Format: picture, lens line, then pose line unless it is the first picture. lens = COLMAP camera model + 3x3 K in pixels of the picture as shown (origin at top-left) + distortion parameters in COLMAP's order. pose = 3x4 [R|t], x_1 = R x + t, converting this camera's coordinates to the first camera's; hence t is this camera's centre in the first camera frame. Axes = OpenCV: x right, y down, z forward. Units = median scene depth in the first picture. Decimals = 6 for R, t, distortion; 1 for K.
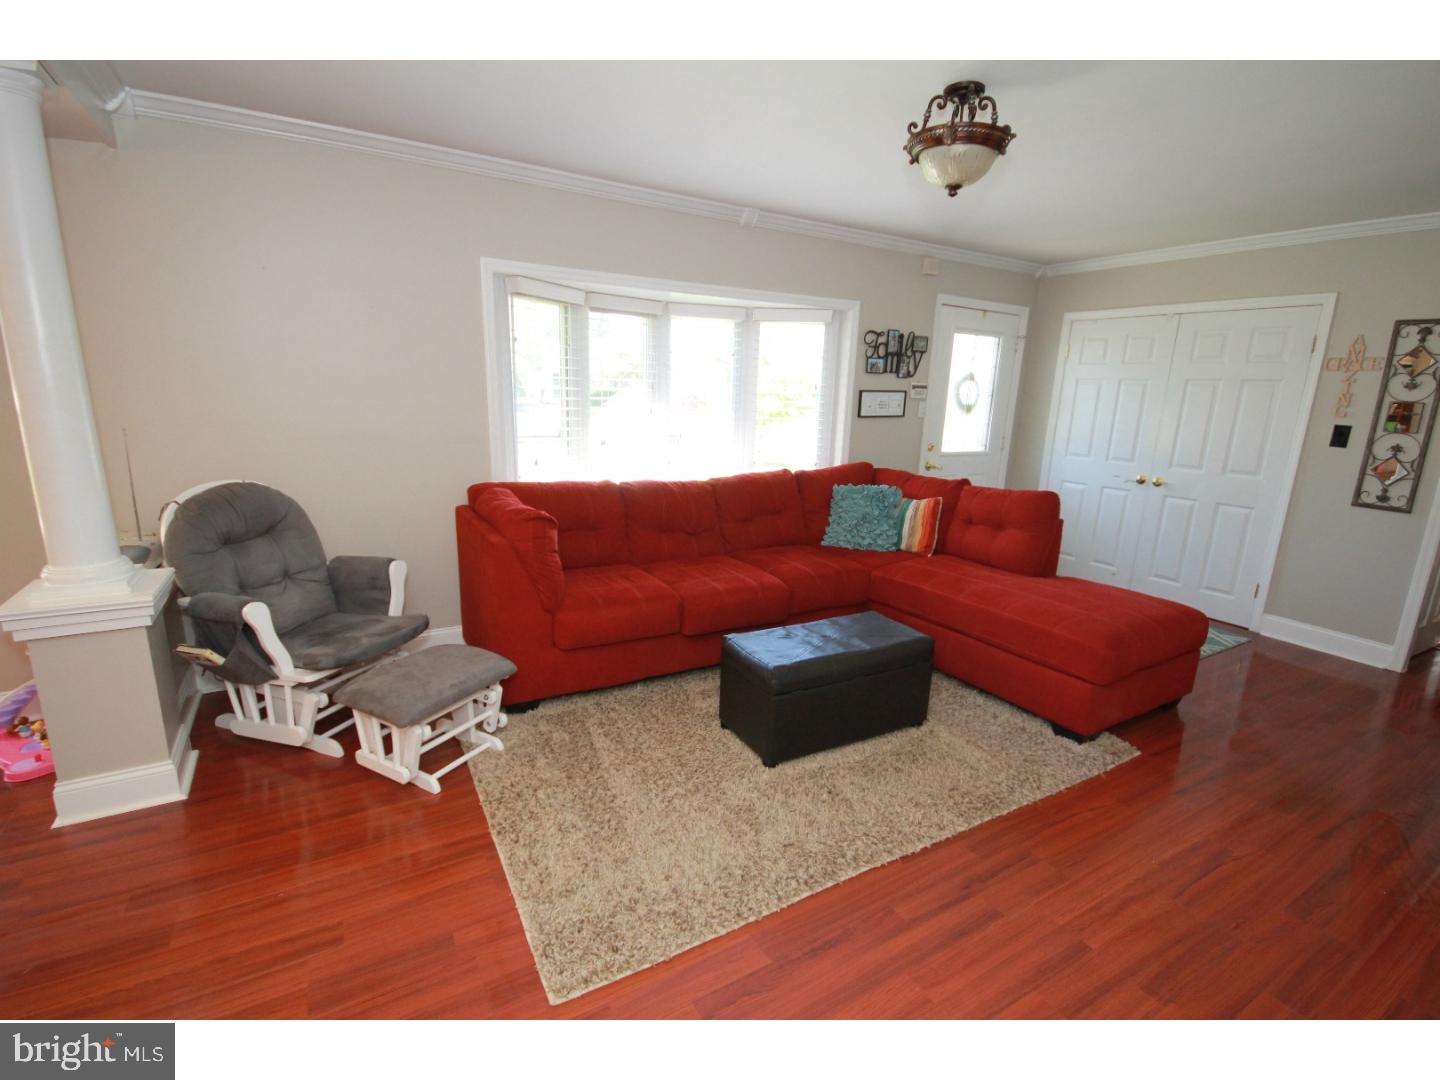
lens RADIAL K [[670.9, 0, 726.1], [0, 670.9, 540.0], [0, 0, 1]] dist [0.005498, -0.008684]
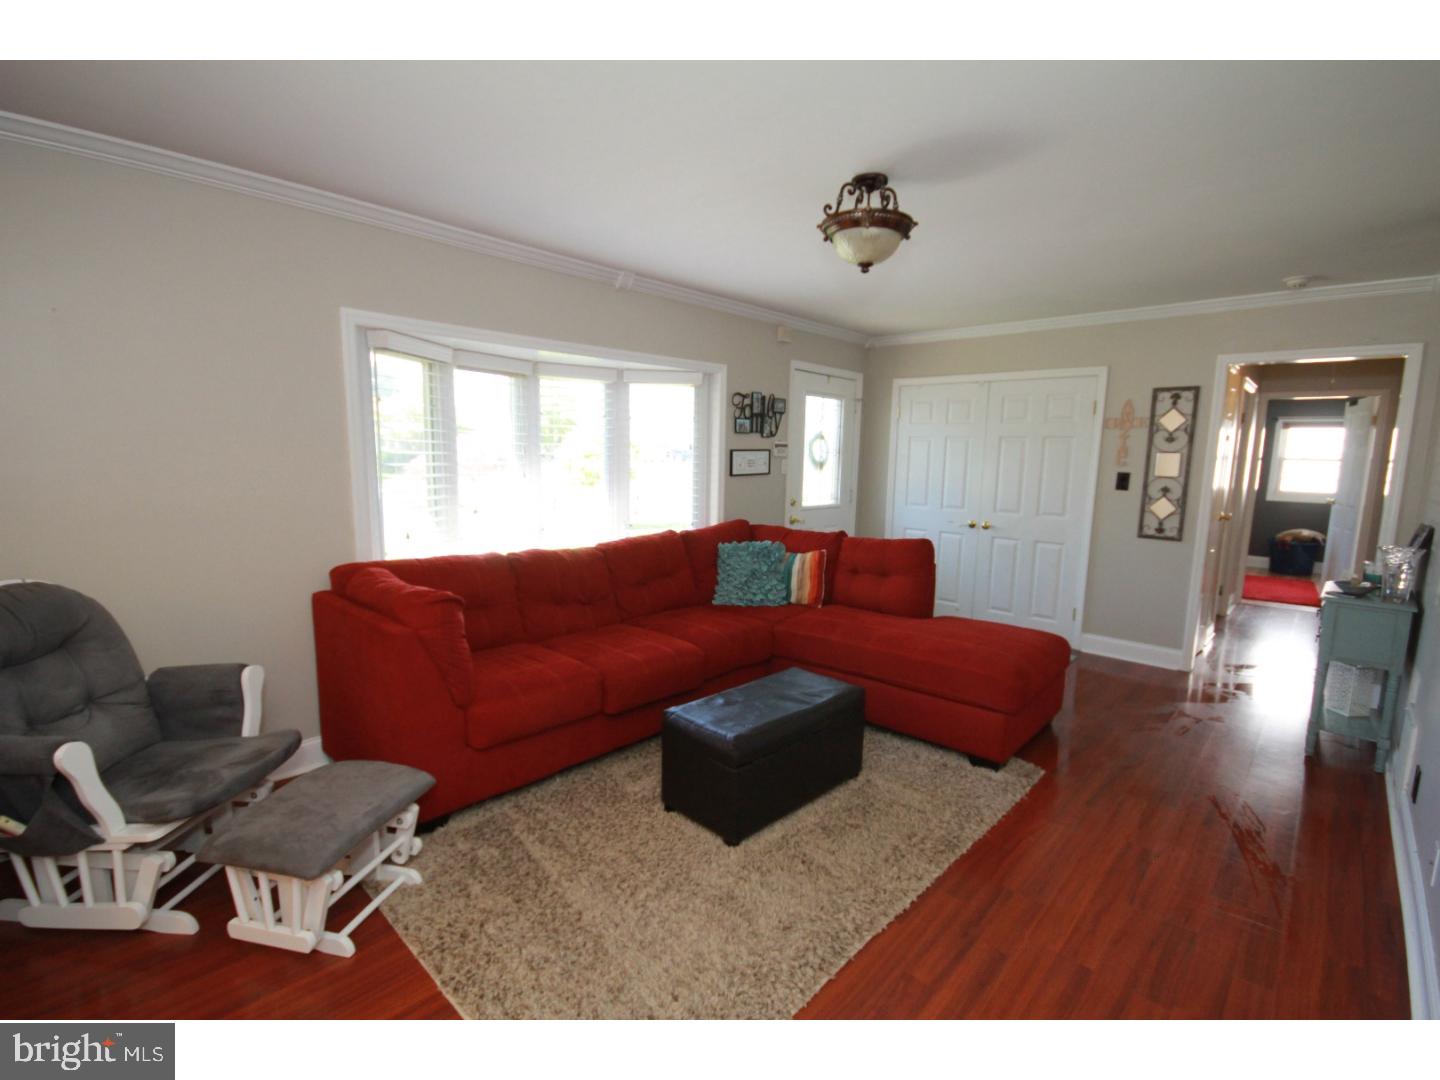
lens RADIAL K [[670.9, 0, 724.2], [0, 670.9, 539.6], [0, 0, 1]] dist [0.005498, -0.008684]
pose [[0.958181, -0.051844, 0.281427, -0.162859], [0.075714, 0.994335, -0.074608, -0.017000], [-0.275964, 0.092795, 0.956678, 0.053907]]
